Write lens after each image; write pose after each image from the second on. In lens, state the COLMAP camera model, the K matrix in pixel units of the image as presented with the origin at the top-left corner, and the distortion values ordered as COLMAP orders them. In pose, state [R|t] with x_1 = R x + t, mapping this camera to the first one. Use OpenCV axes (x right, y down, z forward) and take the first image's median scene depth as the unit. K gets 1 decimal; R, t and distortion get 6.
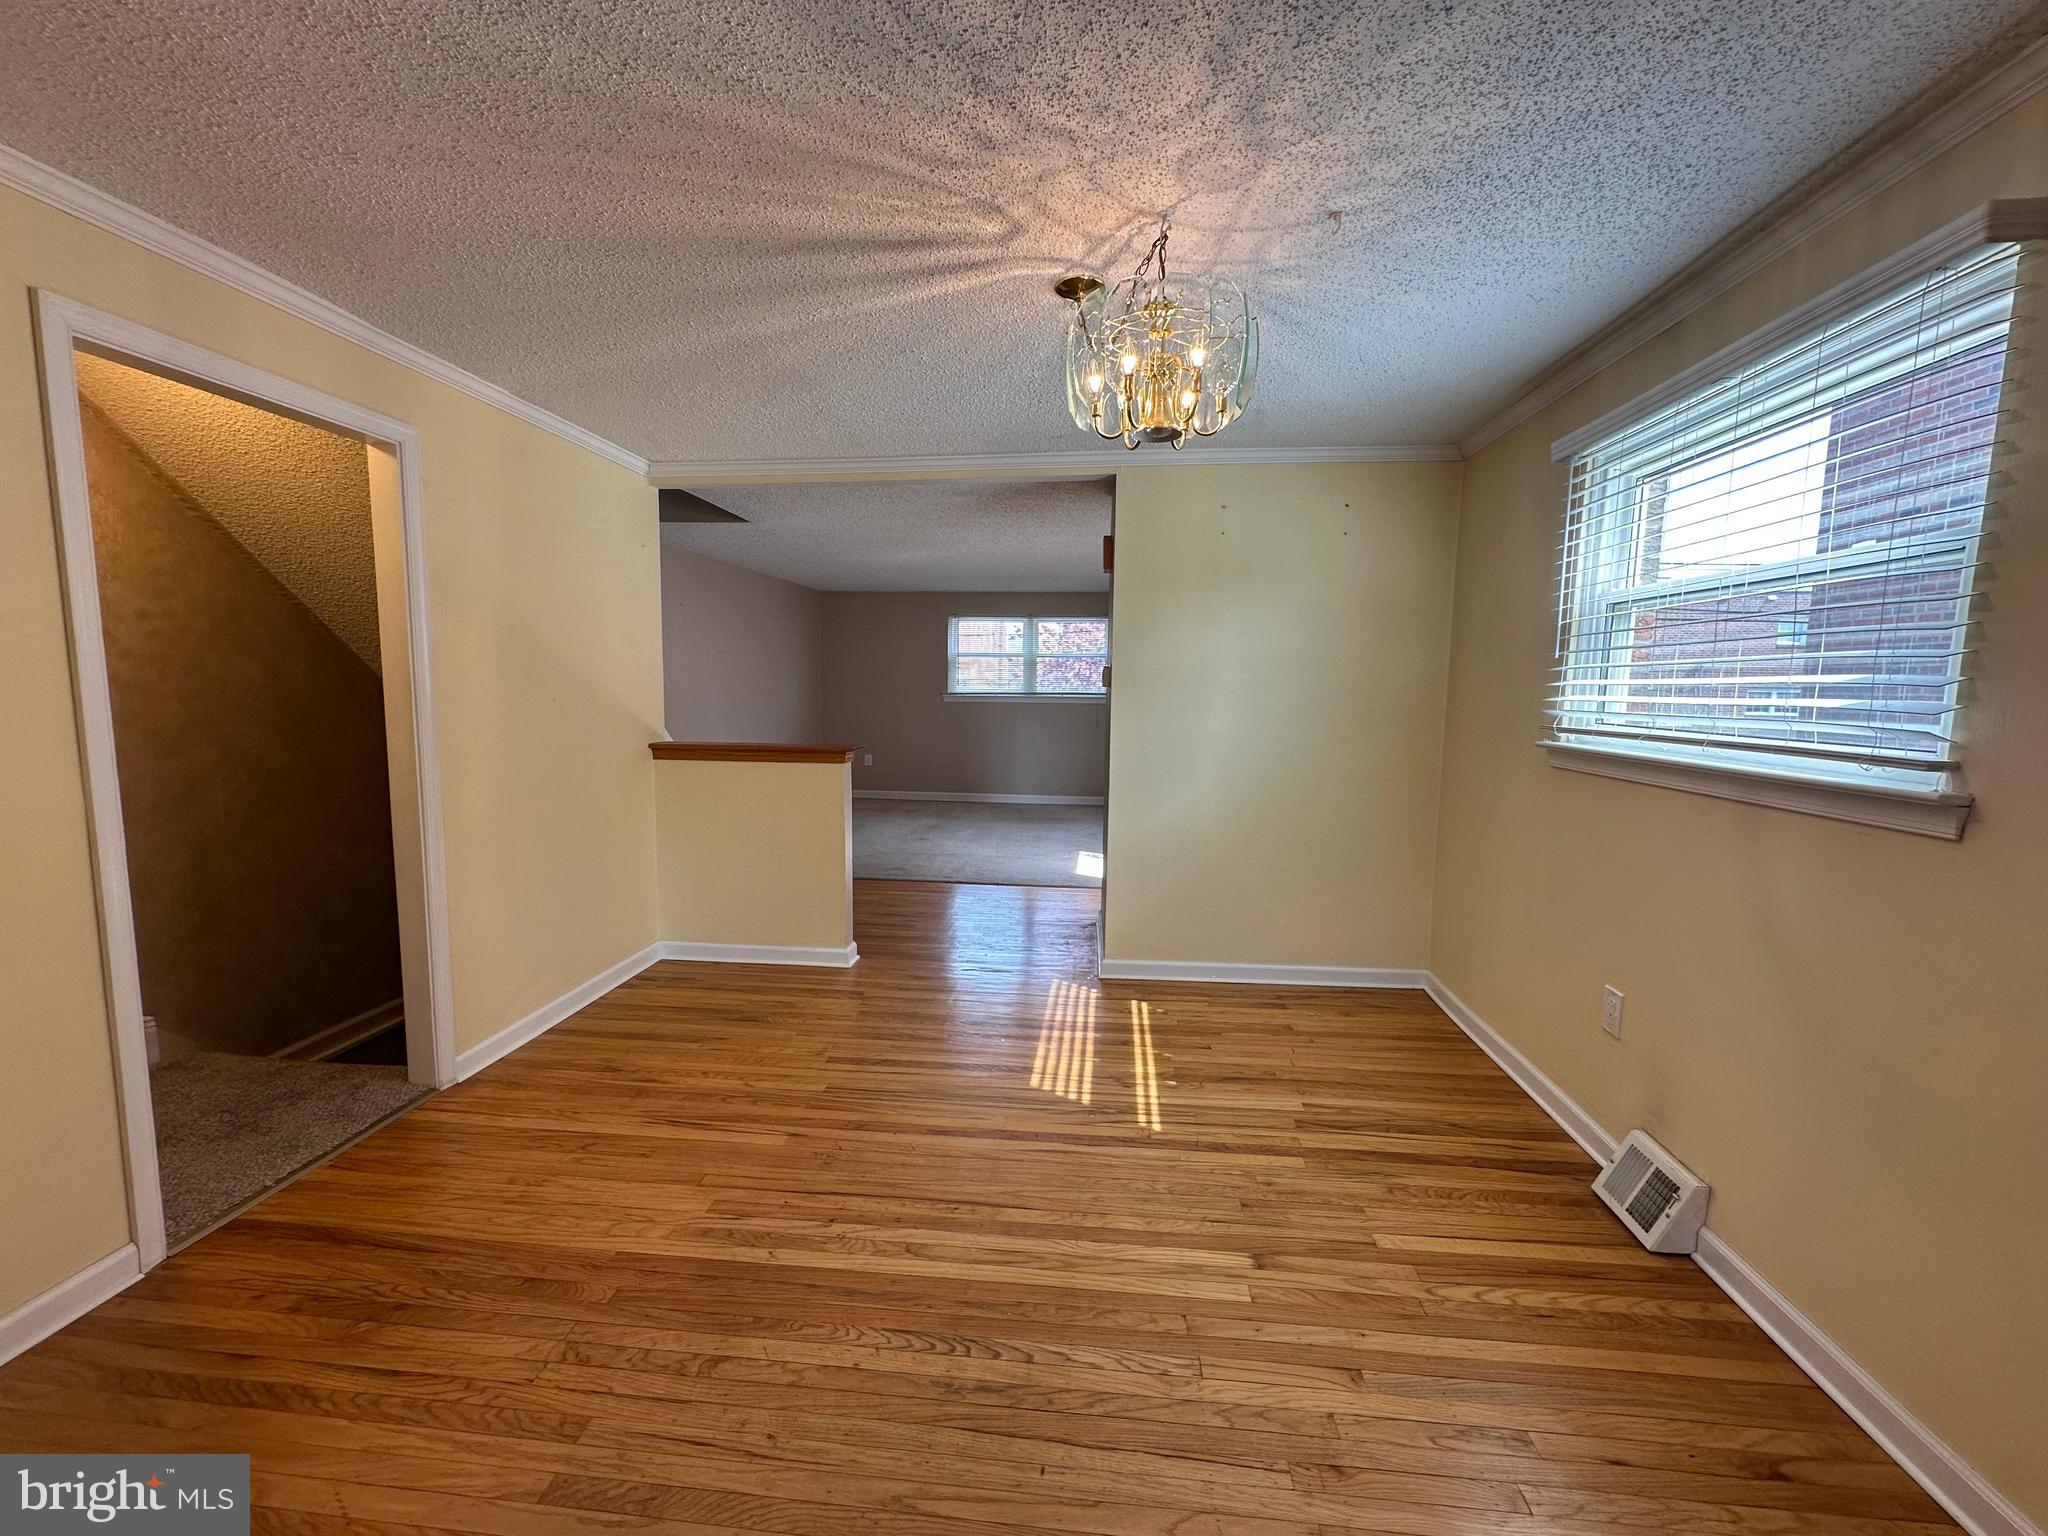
lens RADIAL K [[816.9, 0, 1023.7], [0, 816.9, 770.4], [0, 0, 1]] dist [-0.005491, 0.001296]
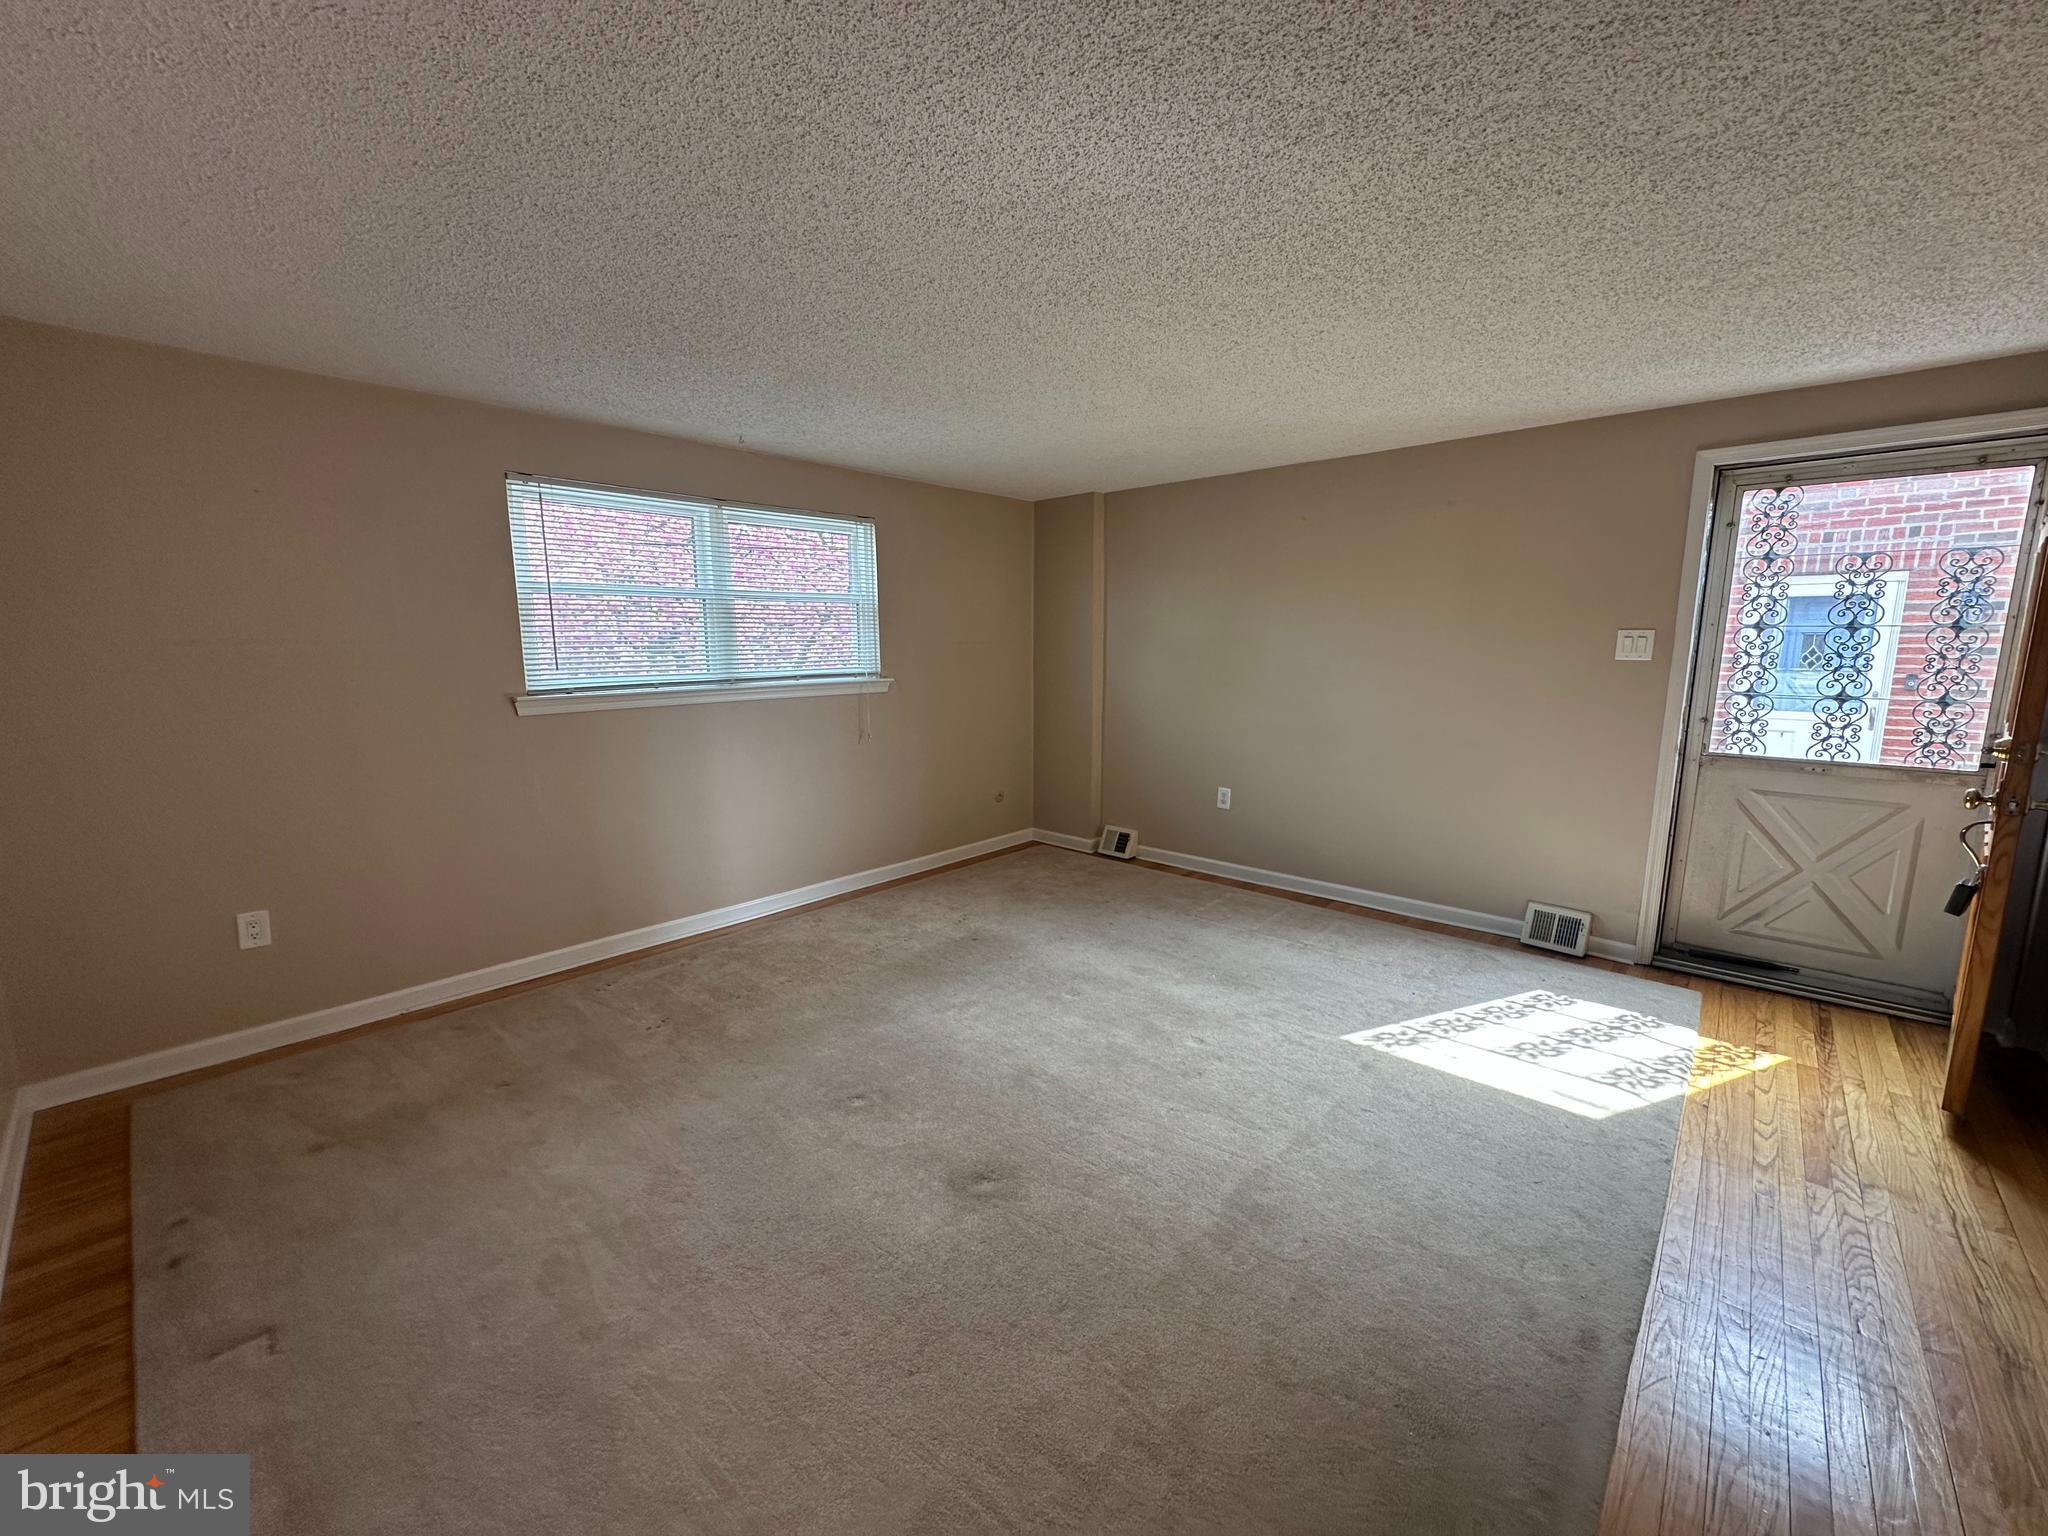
lens RADIAL K [[820.1, 0, 1024.1], [0, 820.1, 771.6], [0, 0, 1]] dist [-0.004937, 0.000884]
pose [[0.586068, -0.142604, 0.797614, -1.139714], [0.097606, 0.989647, 0.105219, -0.359798], [-0.804362, 0.016186, 0.593919, 2.710853]]
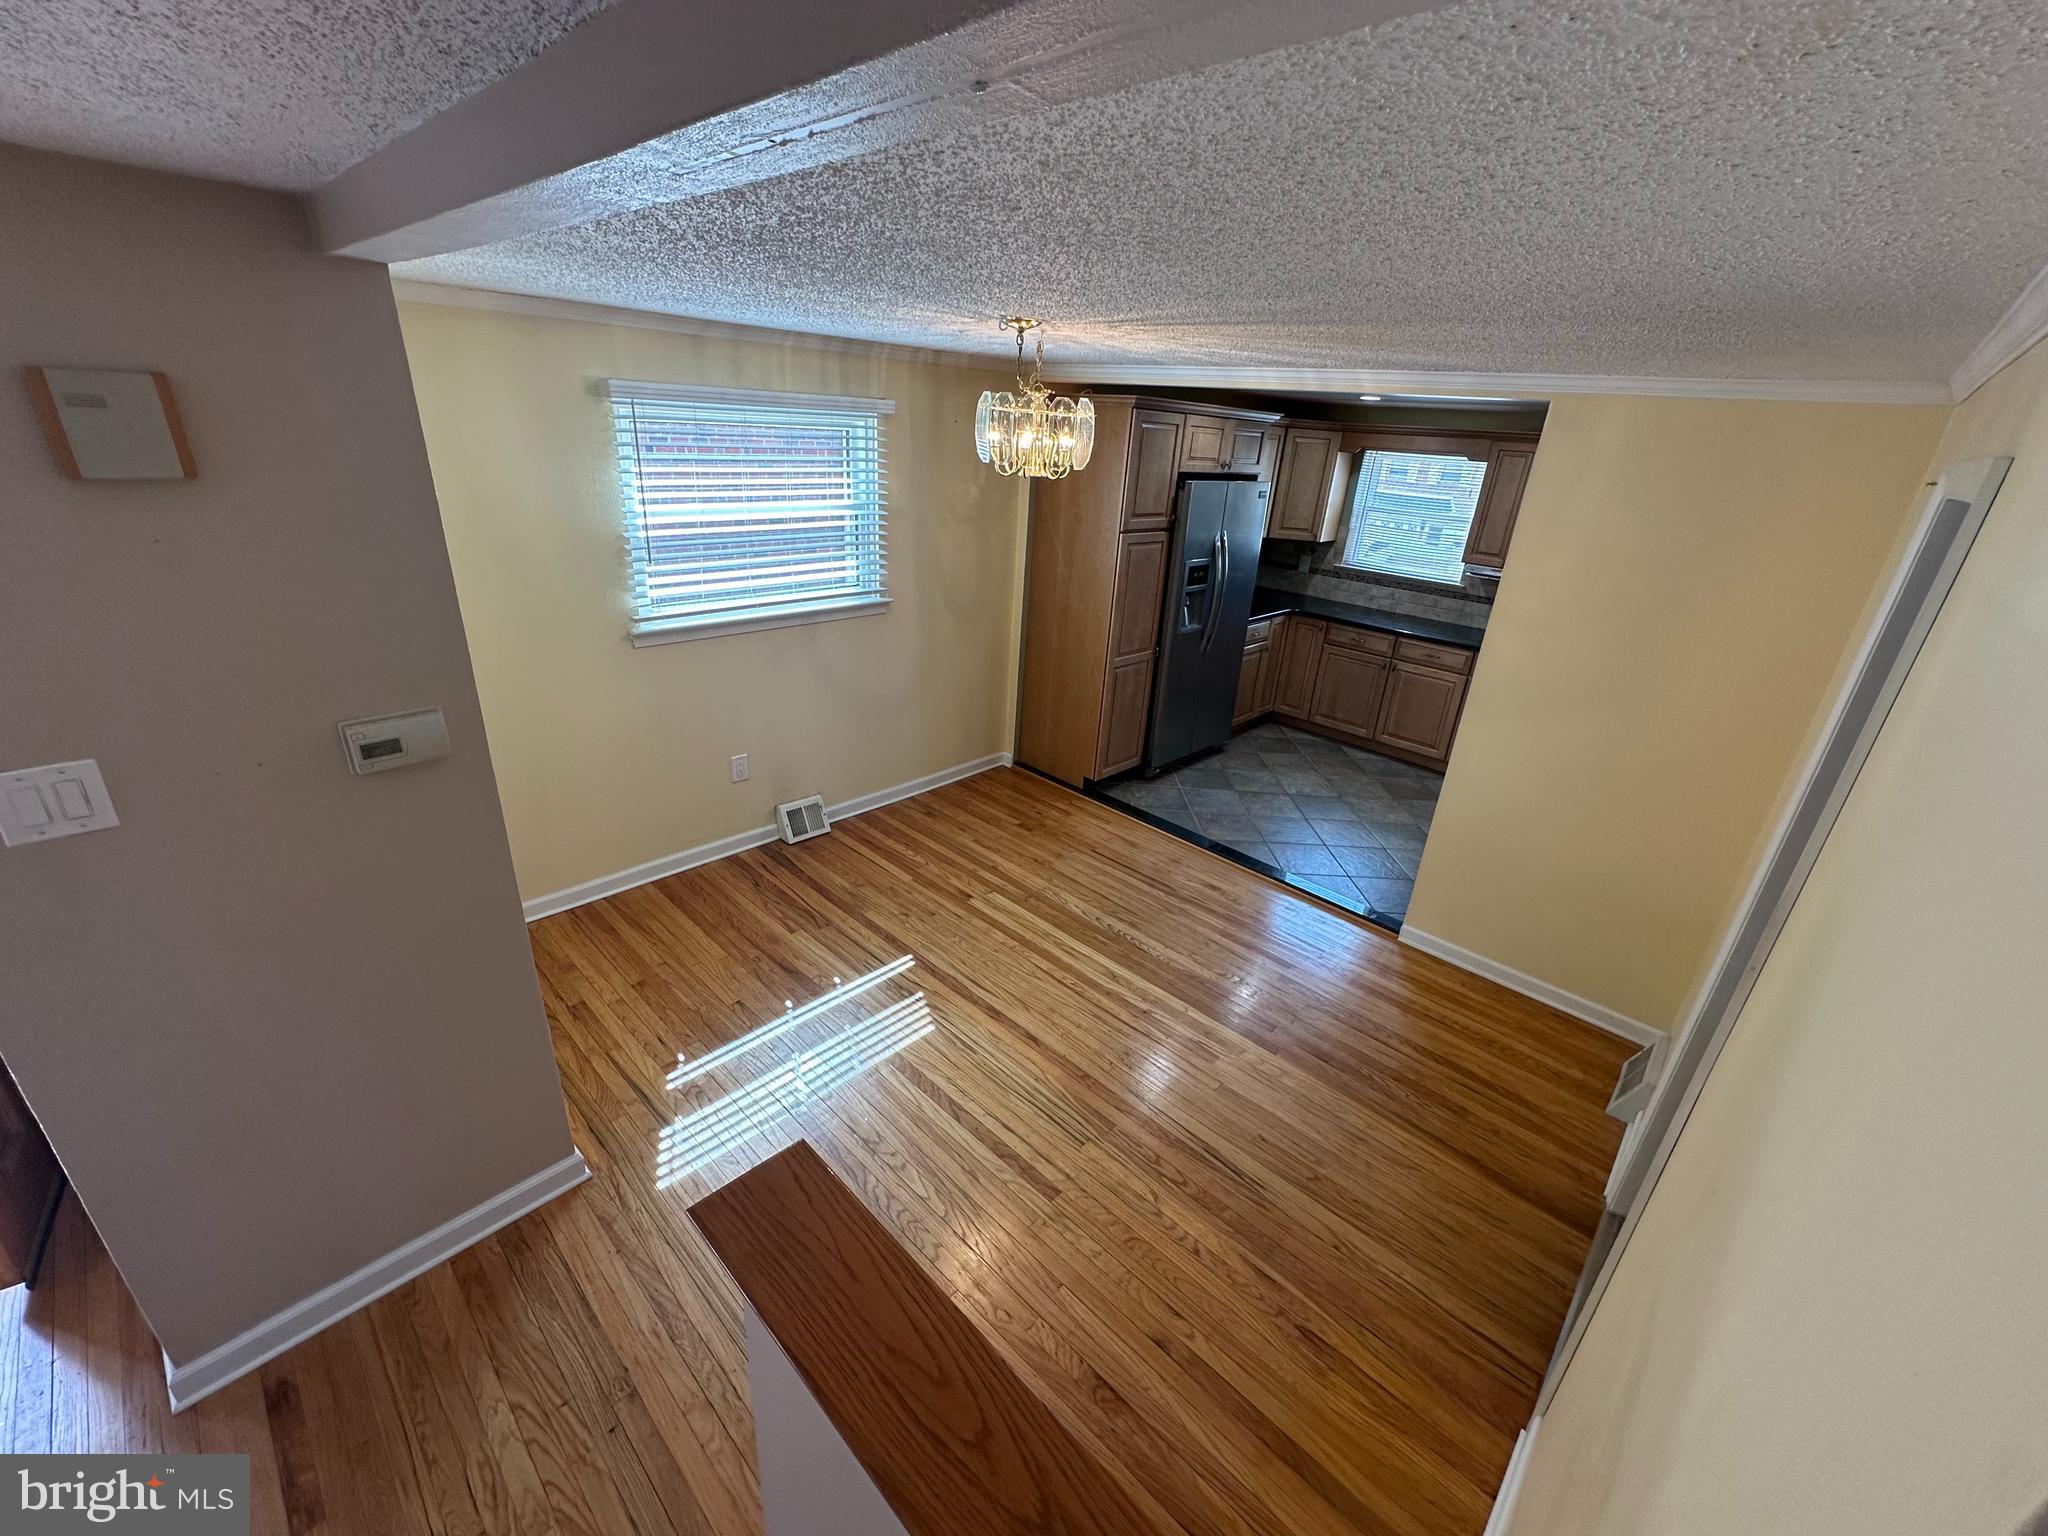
lens RADIAL K [[820.1, 0, 1024.1], [0, 820.1, 771.6], [0, 0, 1]] dist [-0.004937, 0.000884]
pose [[-0.786565, -0.296269, 0.541793, -0.777157], [-0.007170, 0.881710, 0.471737, -0.587689], [-0.617465, 0.367167, -0.695647, 2.096797]]
